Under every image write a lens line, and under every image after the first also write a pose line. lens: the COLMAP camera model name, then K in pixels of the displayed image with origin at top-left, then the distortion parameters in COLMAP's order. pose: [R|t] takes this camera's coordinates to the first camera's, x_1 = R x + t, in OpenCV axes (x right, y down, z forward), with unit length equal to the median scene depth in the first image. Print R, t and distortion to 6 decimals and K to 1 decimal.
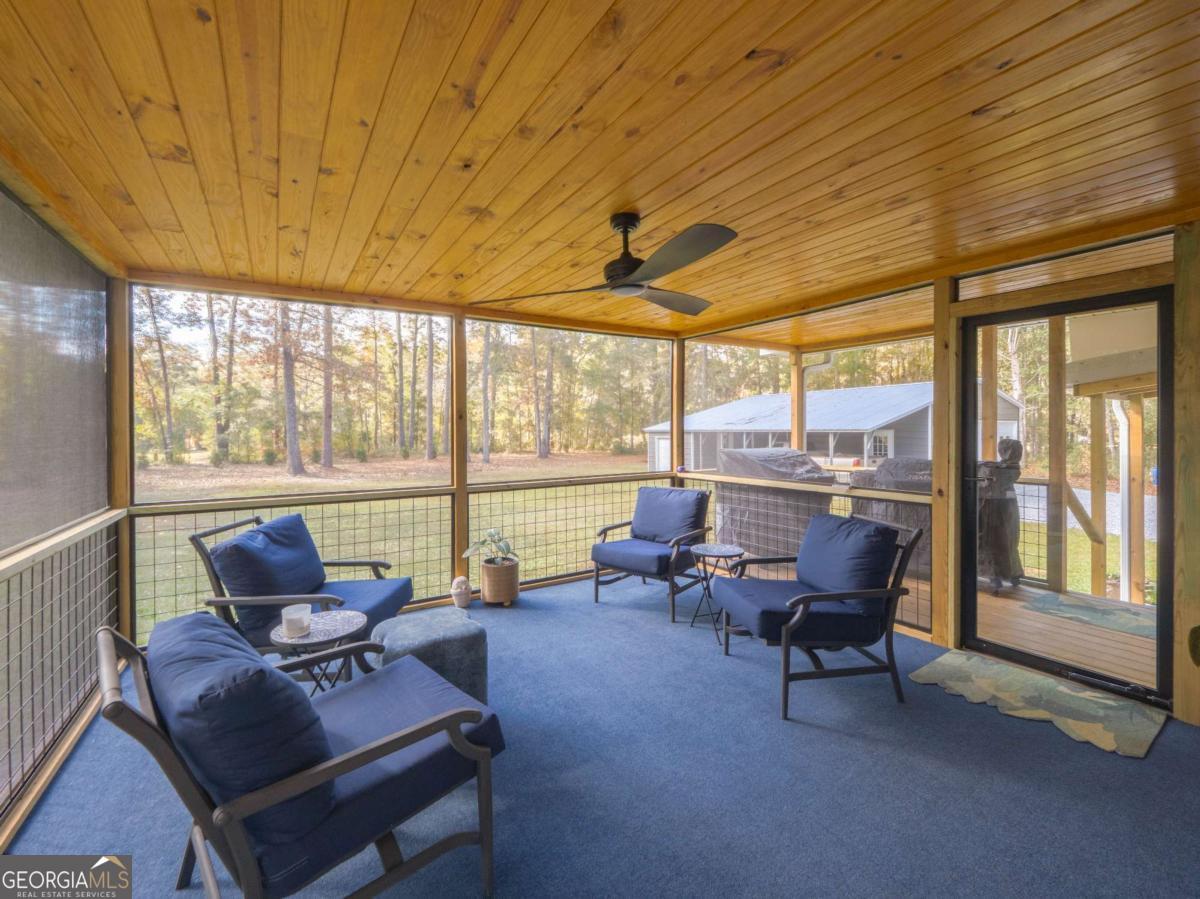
lens RADIAL K [[489.6, 0, 594.9], [0, 489.6, 444.7], [0, 0, 1]] dist [0.000442, -0.000023]
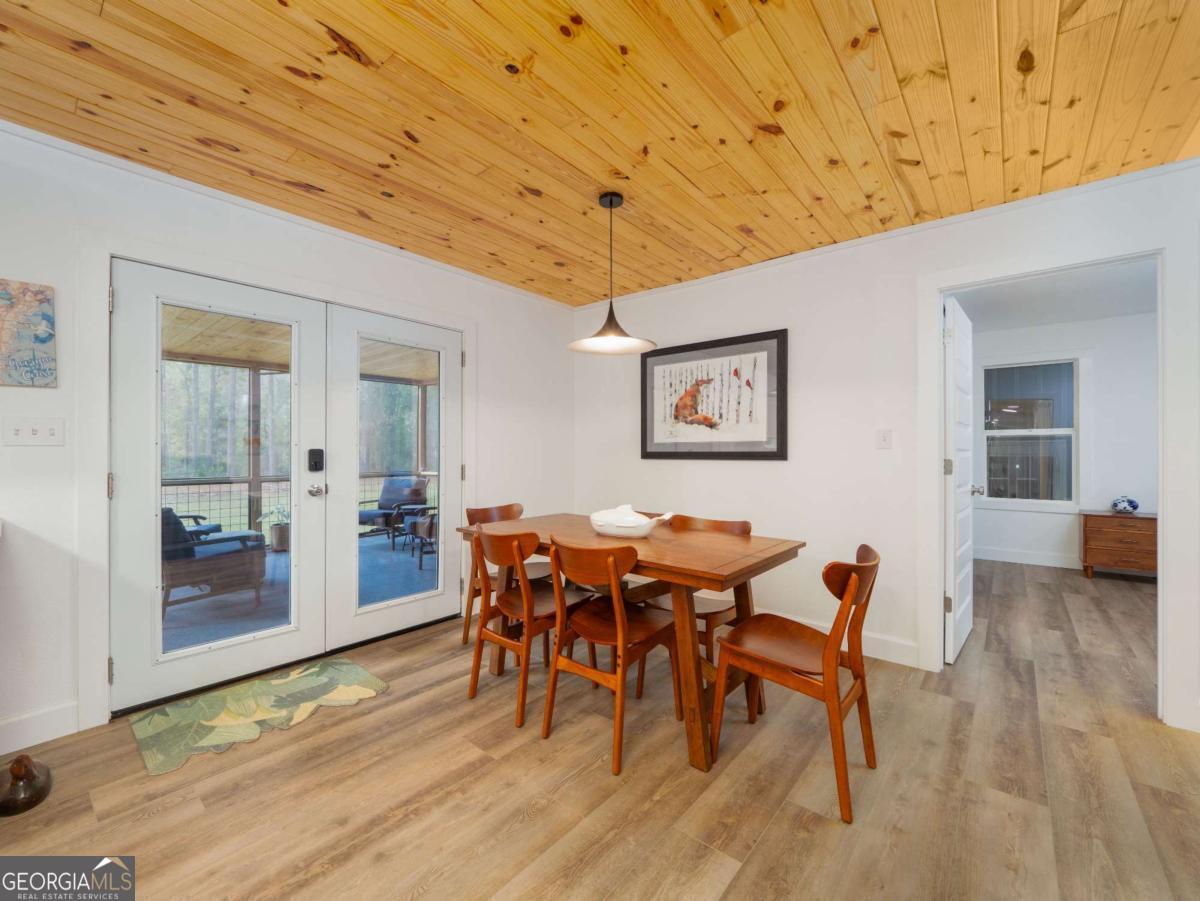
lens RADIAL K [[508.3, 0, 599.6], [0, 508.3, 450.2], [0, 0, 1]] dist [0.000396, 0.000147]
pose [[0.954753, -0.000887, 0.297399, 0.291034], [0.011489, 0.999359, -0.033903, 0.065117], [-0.297178, 0.035786, 0.954151, -0.877200]]
